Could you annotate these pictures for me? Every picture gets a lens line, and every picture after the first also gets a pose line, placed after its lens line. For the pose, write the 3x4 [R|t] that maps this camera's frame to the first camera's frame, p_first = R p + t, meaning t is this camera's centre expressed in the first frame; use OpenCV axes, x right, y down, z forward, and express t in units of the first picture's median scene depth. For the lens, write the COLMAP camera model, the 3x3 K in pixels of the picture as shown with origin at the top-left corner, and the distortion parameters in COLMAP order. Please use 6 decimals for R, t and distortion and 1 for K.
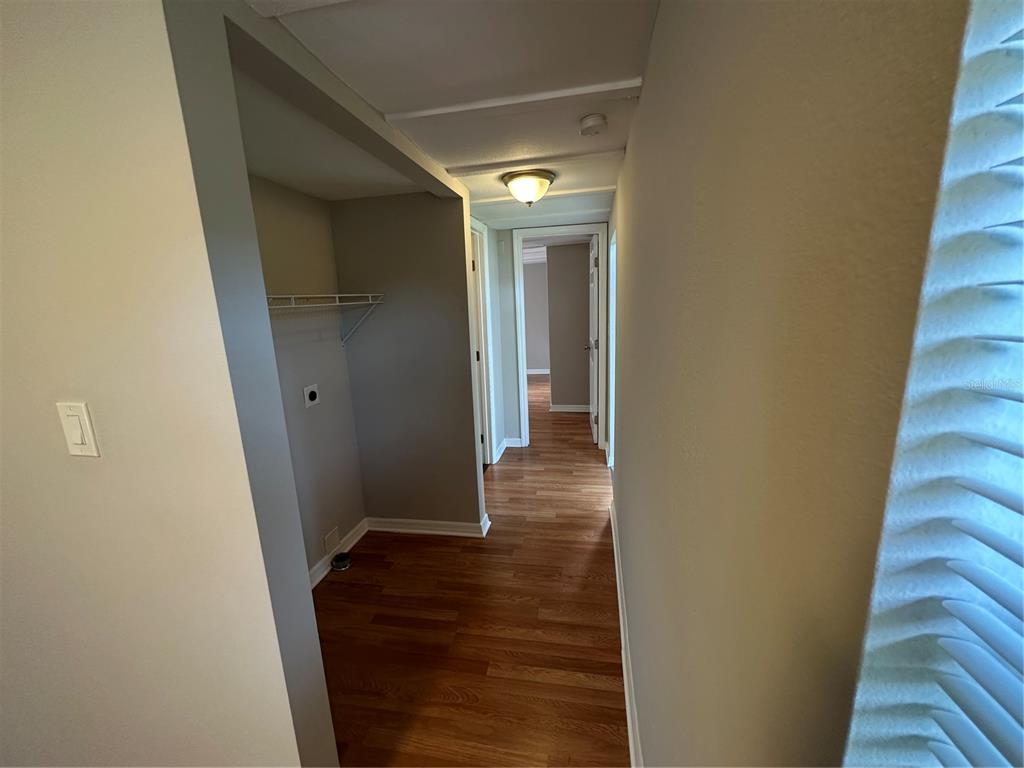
lens RADIAL K [[410.0, 0, 512.0], [0, 410.0, 384.0], [0, 0, 1]] dist [-0.001711, 0.000124]
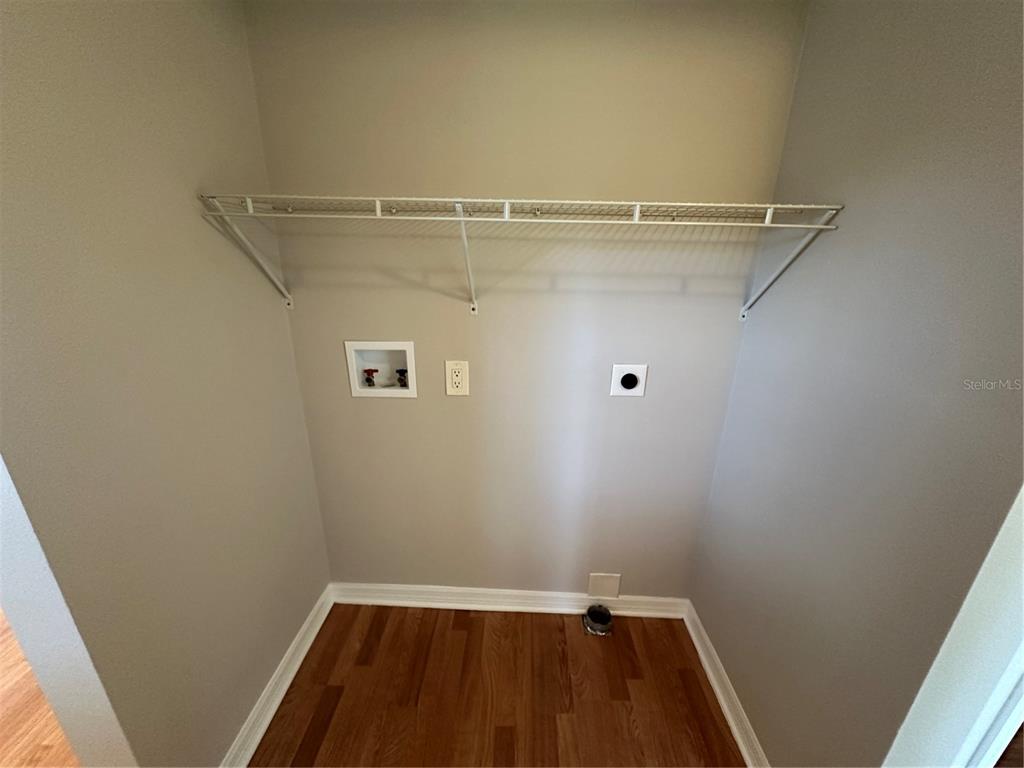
lens RADIAL K [[426.3, 0, 512.0], [0, 426.3, 384.0], [0, 0, 1]] dist [0.001551, 0.000132]
pose [[0.144136, 0.374820, -0.915825, 0.070104], [-0.225977, 0.913501, 0.338303, -0.136743], [0.963410, 0.158194, 0.216369, 0.662013]]
